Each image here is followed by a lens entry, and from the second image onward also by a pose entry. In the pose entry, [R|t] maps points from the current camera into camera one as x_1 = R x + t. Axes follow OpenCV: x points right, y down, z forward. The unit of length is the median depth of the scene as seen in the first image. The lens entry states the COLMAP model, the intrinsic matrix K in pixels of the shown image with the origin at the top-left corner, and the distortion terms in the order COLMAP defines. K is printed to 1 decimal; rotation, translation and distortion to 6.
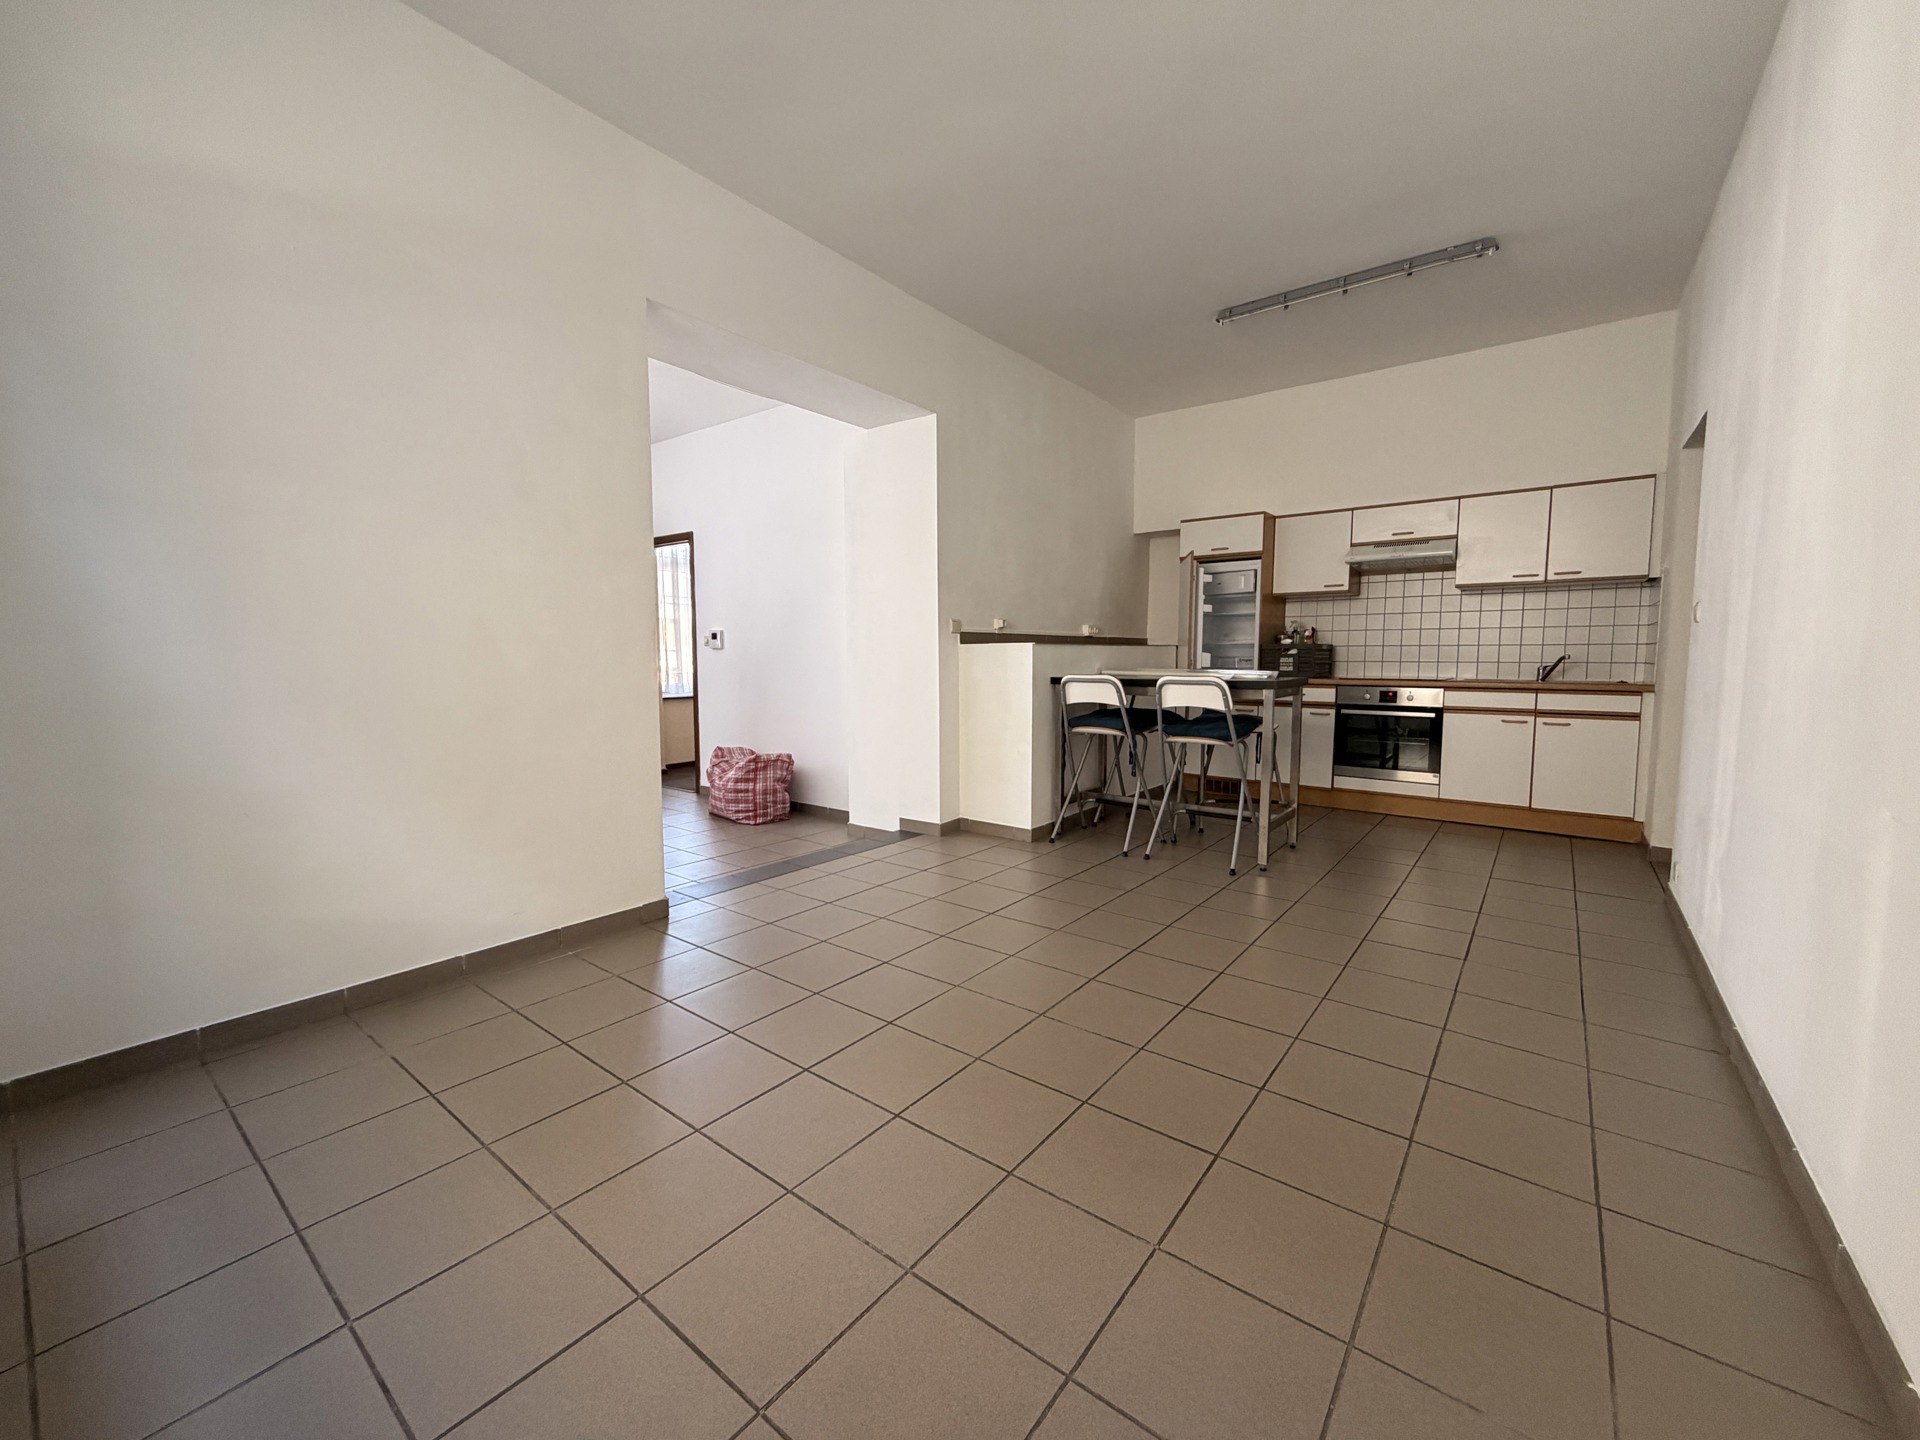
lens RADIAL K [[768.0, 0, 981.0], [0, 768.0, 716.7], [0, 0, 1]] dist [-0.003469, 0.000224]
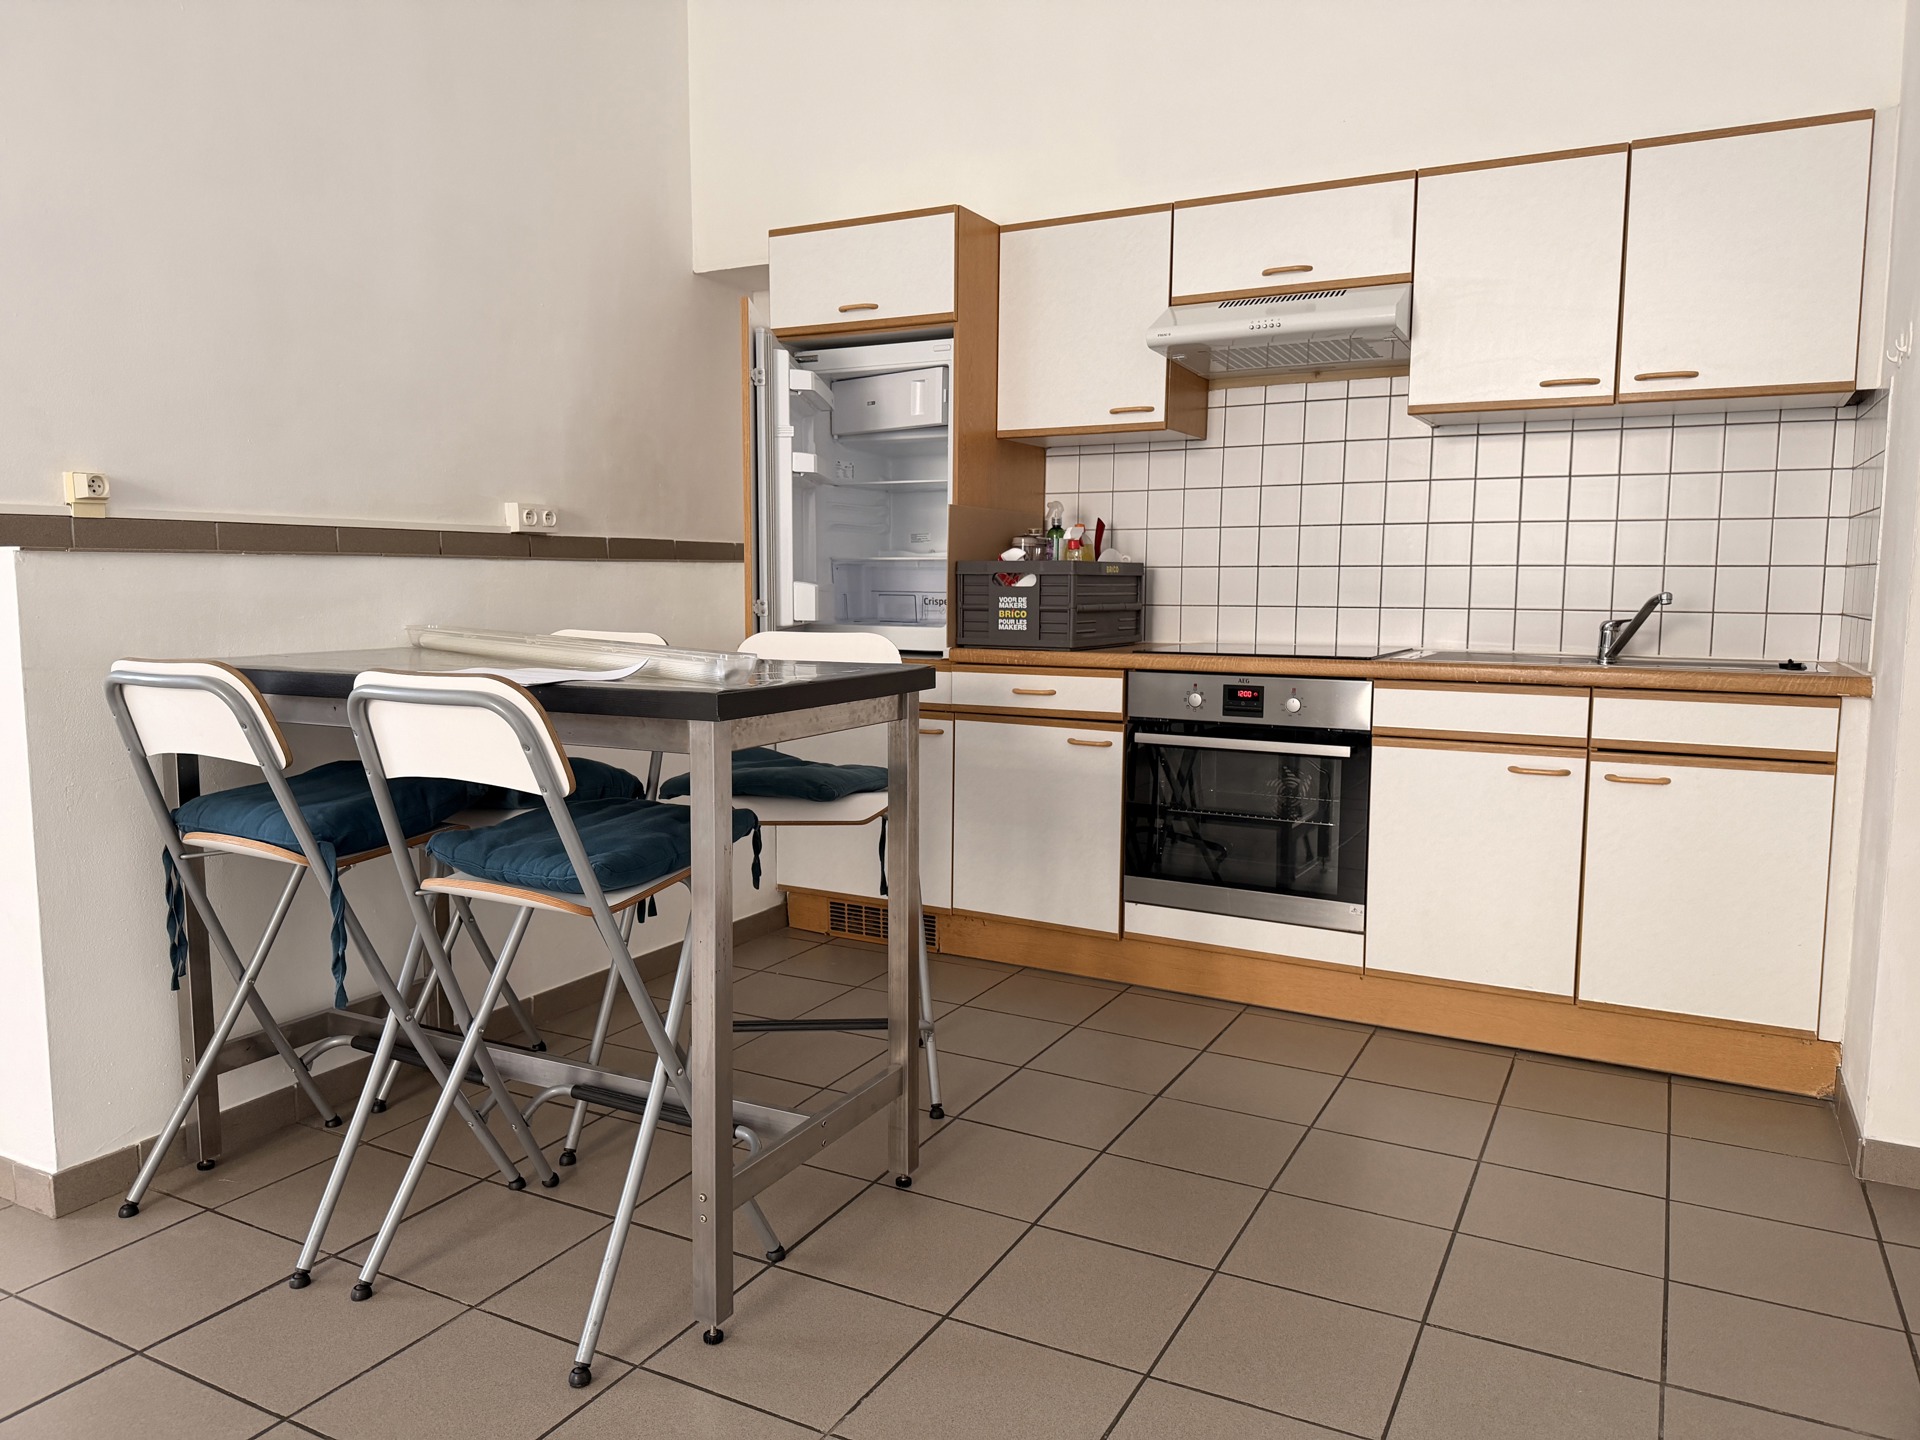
lens RADIAL K [[1327.9, 0, 1019.0], [0, 1327.9, 729.0], [0, 0, 1]] dist [0.013406, -0.039934]
pose [[0.981729, -0.015558, 0.189647, 0.300936], [0.009452, 0.999409, 0.033060, -0.035283], [-0.190050, -0.030663, 0.981296, 0.382454]]
